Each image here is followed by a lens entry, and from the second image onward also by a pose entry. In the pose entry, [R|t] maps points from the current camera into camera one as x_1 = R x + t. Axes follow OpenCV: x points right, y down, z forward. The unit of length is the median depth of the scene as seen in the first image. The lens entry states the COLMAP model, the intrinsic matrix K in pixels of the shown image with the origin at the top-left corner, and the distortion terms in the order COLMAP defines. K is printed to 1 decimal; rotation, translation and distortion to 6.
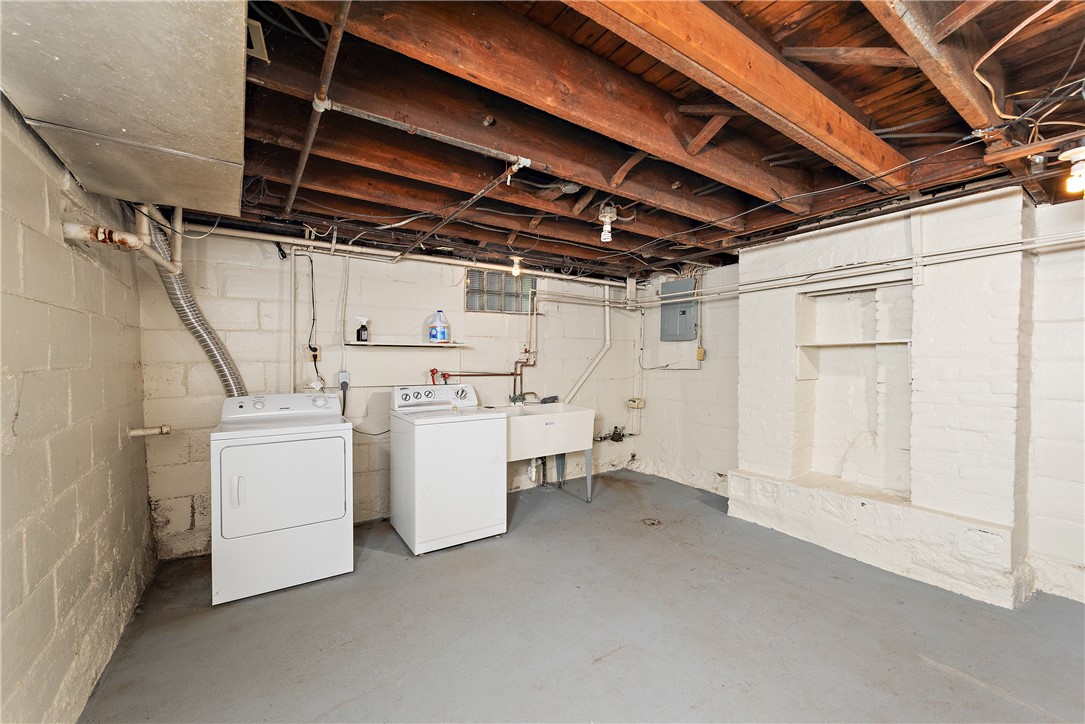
lens RADIAL K [[425.2, 0, 532.9], [0, 425.2, 361.3], [0, 0, 1]] dist [0.010092, -0.003686]
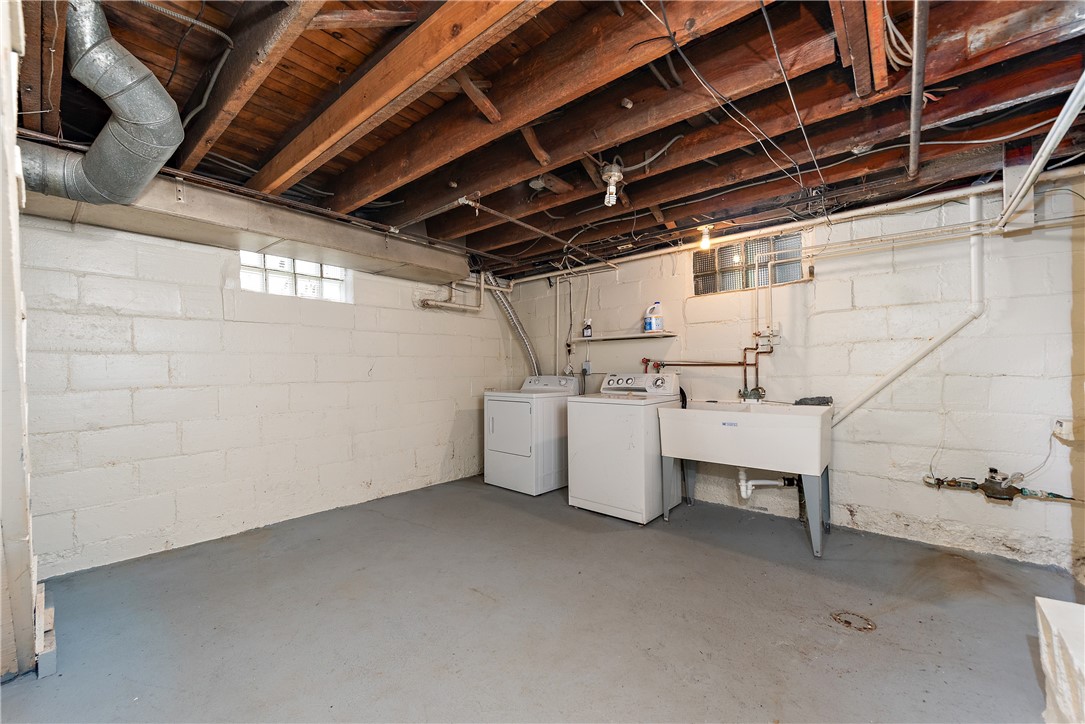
lens RADIAL K [[425.2, 0, 535.3], [0, 425.2, 366.7], [0, 0, 1]] dist [0.010092, -0.003686]
pose [[0.265095, -0.004585, -0.964212, 0.697272], [0.004681, 0.999983, -0.003469, 0.039638], [0.964211, -0.003594, 0.265112, 0.434159]]
